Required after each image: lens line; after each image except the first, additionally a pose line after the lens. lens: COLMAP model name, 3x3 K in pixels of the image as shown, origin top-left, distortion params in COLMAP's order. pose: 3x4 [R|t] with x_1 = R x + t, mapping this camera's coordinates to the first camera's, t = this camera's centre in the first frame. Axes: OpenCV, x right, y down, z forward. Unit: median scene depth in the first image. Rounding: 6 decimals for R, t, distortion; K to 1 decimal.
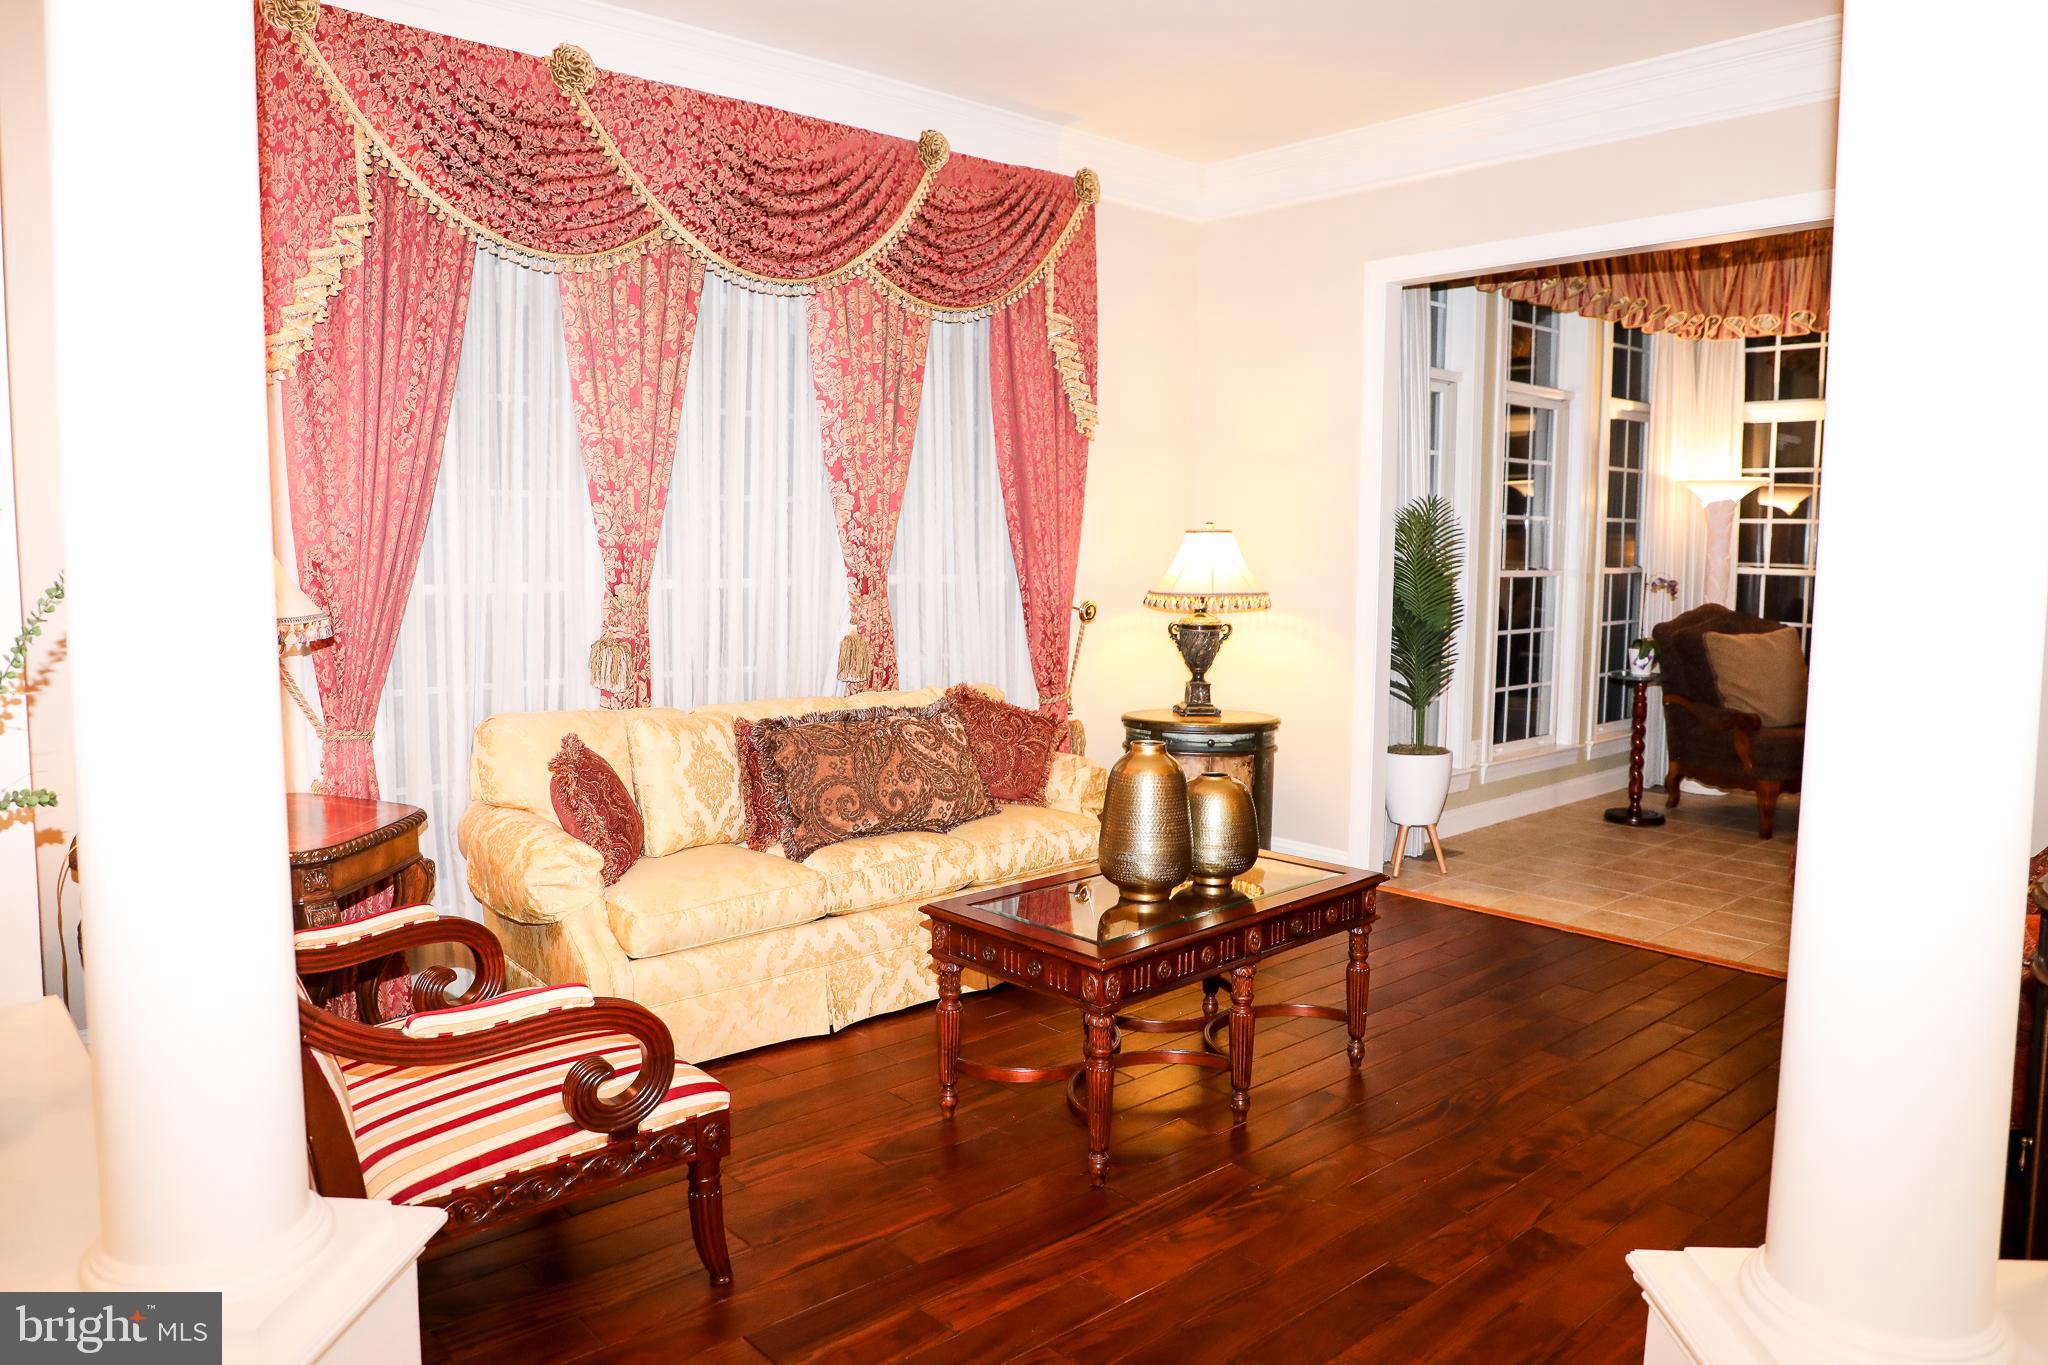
lens RADIAL K [[1376.5, 0, 1020.4], [0, 1376.5, 675.4], [0, 0, 1]] dist [-0.073813, 0.033650]
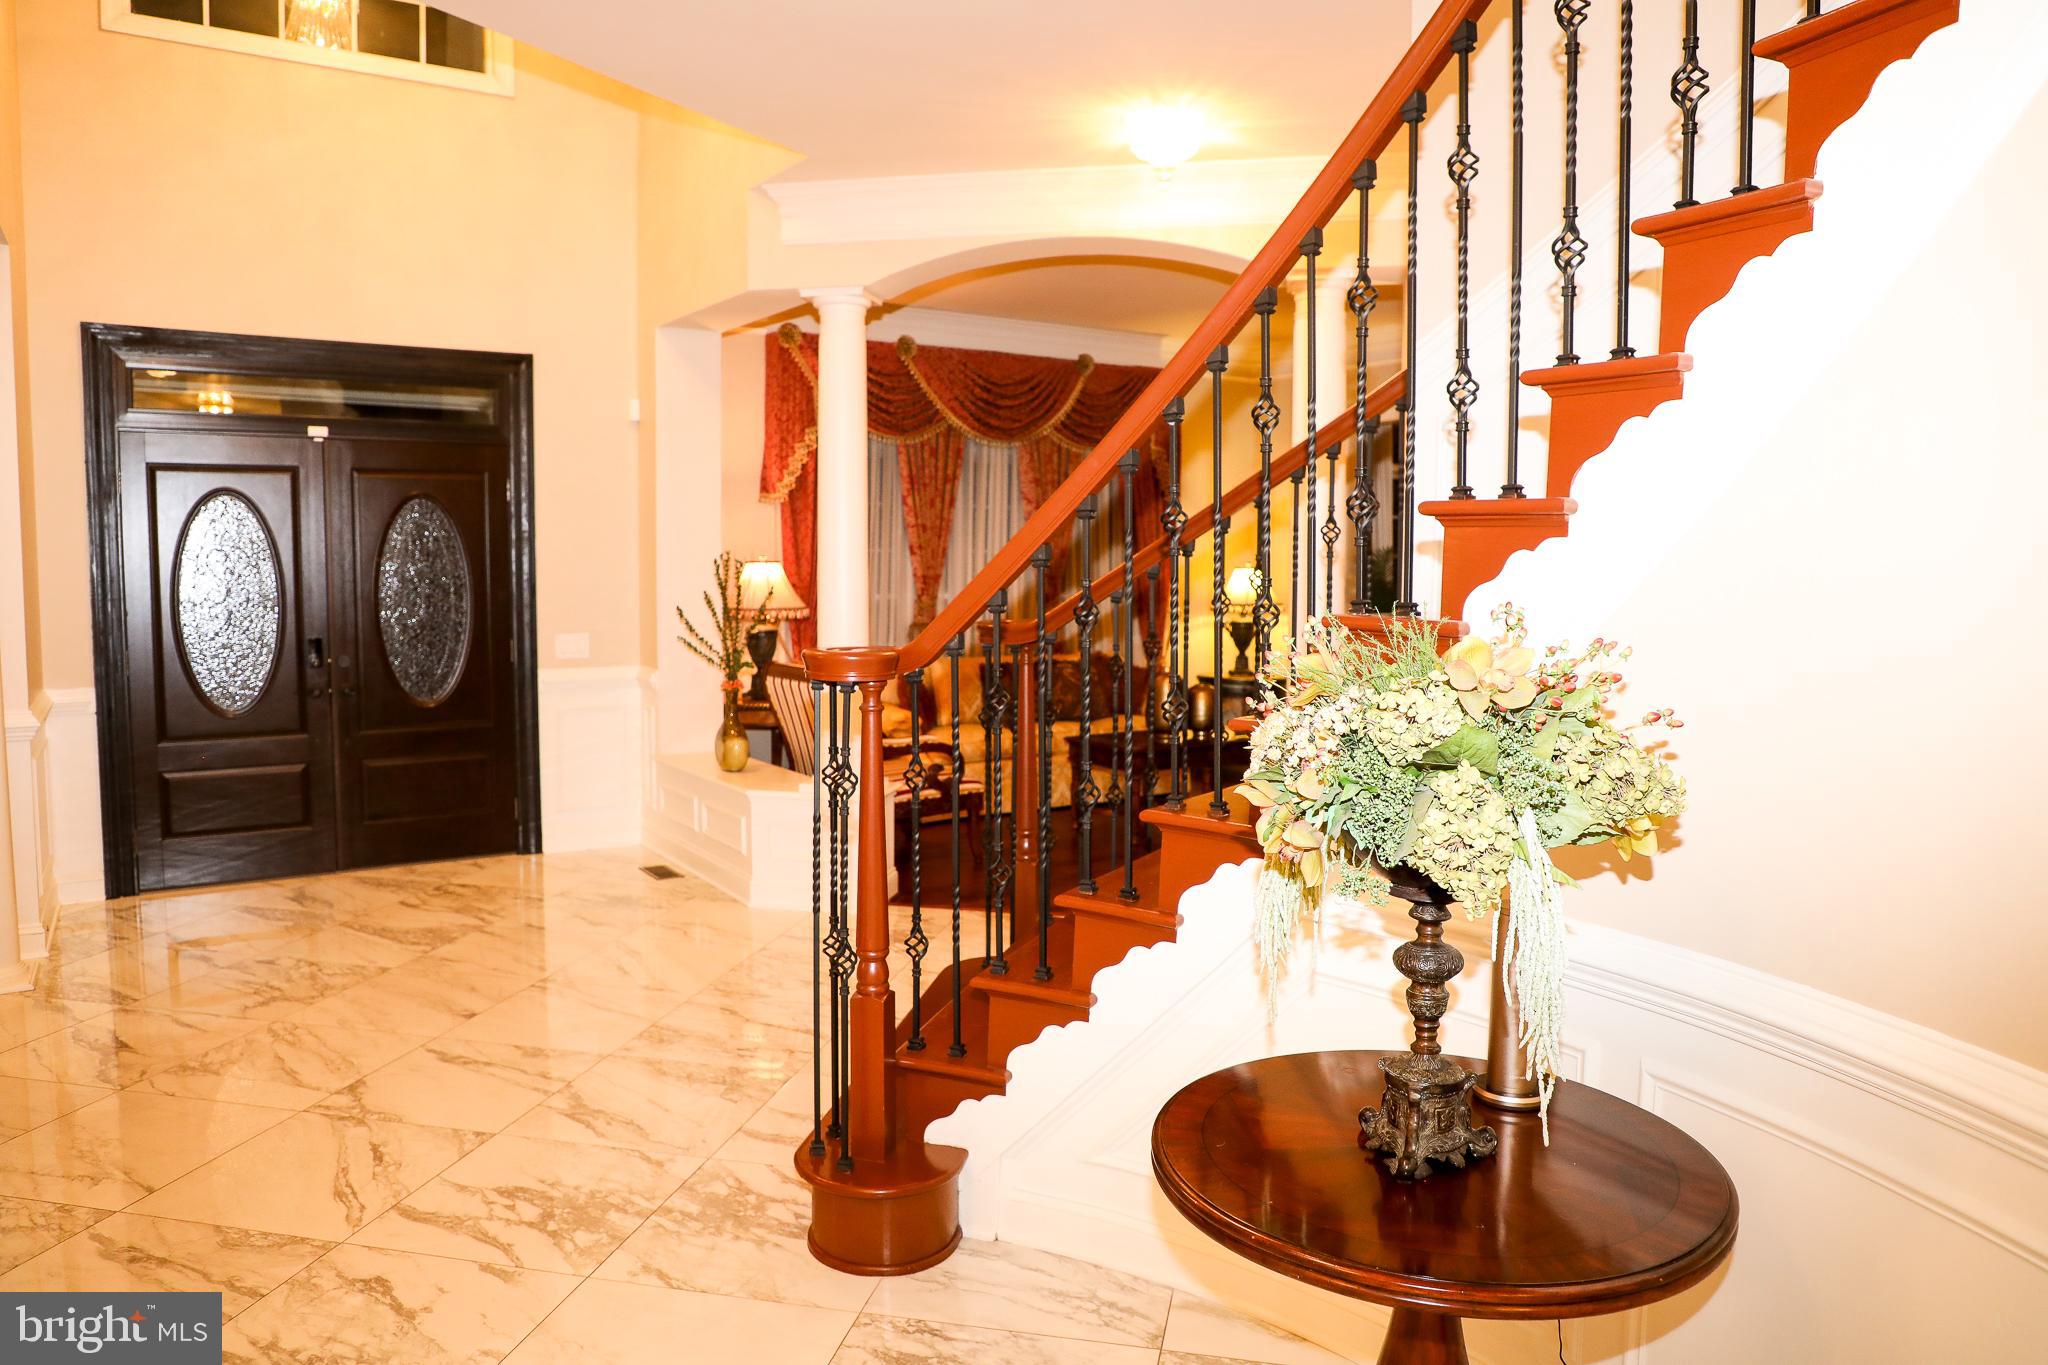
lens RADIAL K [[1376.5, 0, 1024.6], [0, 1376.5, 678.0], [0, 0, 1]] dist [-0.073813, 0.033650]
pose [[0.988657, 0.010668, -0.149810, 0.155558], [-0.013289, 0.999775, -0.016505, 0.084340], [0.149600, 0.018309, 0.988577, -0.959357]]
